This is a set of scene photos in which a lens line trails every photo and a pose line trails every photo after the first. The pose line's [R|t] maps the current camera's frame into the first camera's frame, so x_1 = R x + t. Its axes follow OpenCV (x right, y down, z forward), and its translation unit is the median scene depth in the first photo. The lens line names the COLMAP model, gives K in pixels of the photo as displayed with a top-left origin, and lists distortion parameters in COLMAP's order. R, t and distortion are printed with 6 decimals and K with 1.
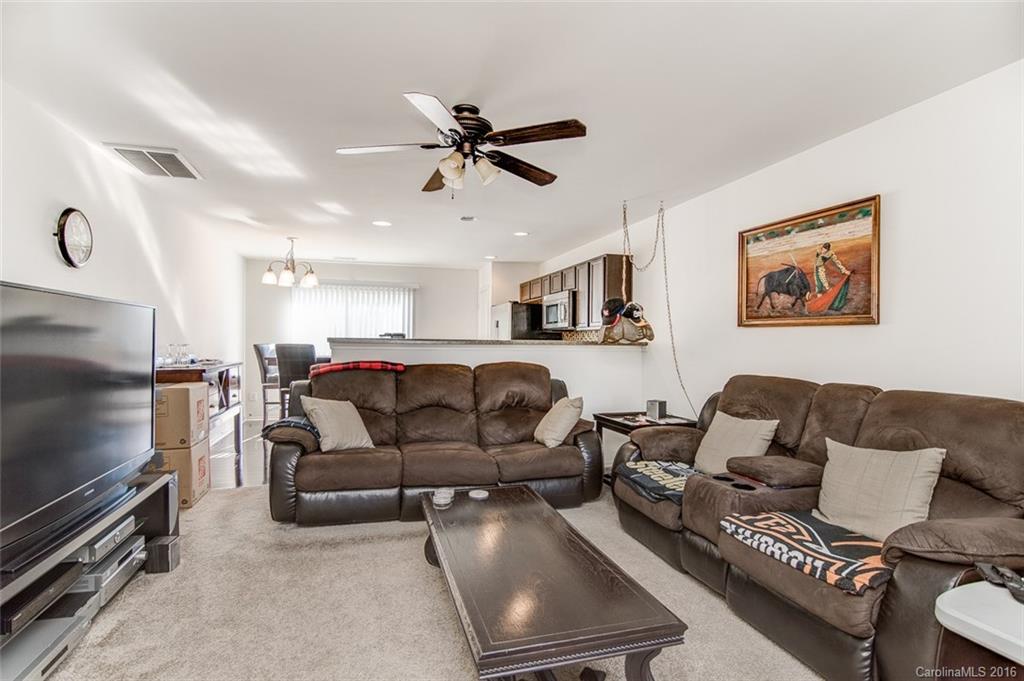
lens RADIAL K [[482.7, 0, 512.0], [0, 482.7, 340.5], [0, 0, 1]] dist [-0.000216, 0.000018]
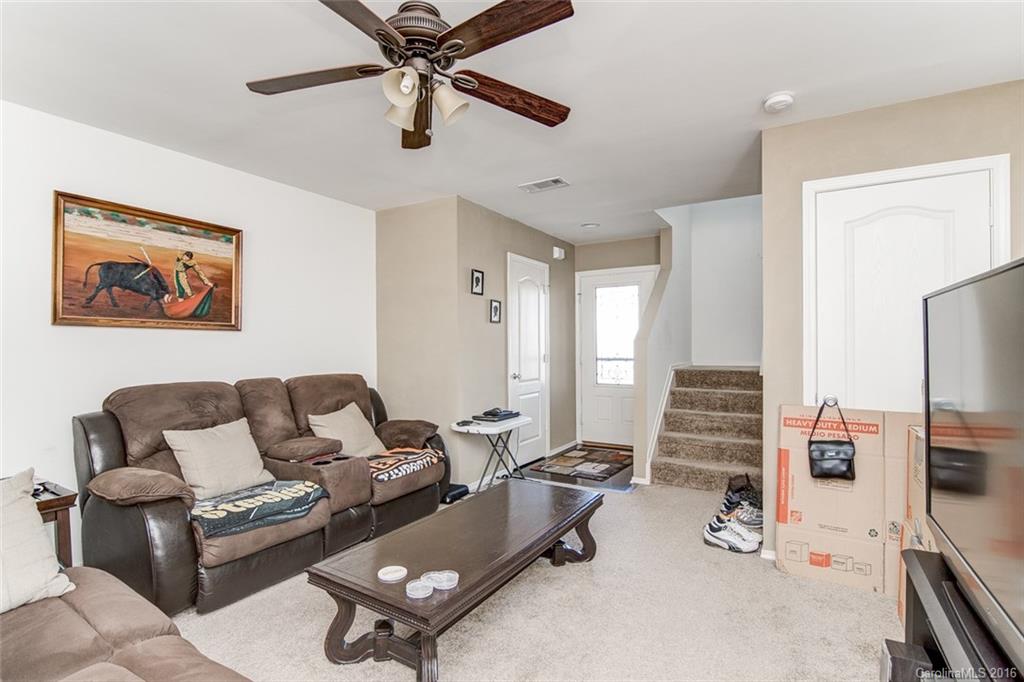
lens RADIAL K [[482.7, 0, 512.0], [0, 482.7, 341.0], [0, 0, 1]] dist [-0.000216, 0.000018]
pose [[-0.648309, 0.000537, 0.761377, -0.604079], [-0.003952, 0.999984, -0.004070, -0.004665], [-0.761367, -0.005648, -0.648297, 1.135451]]
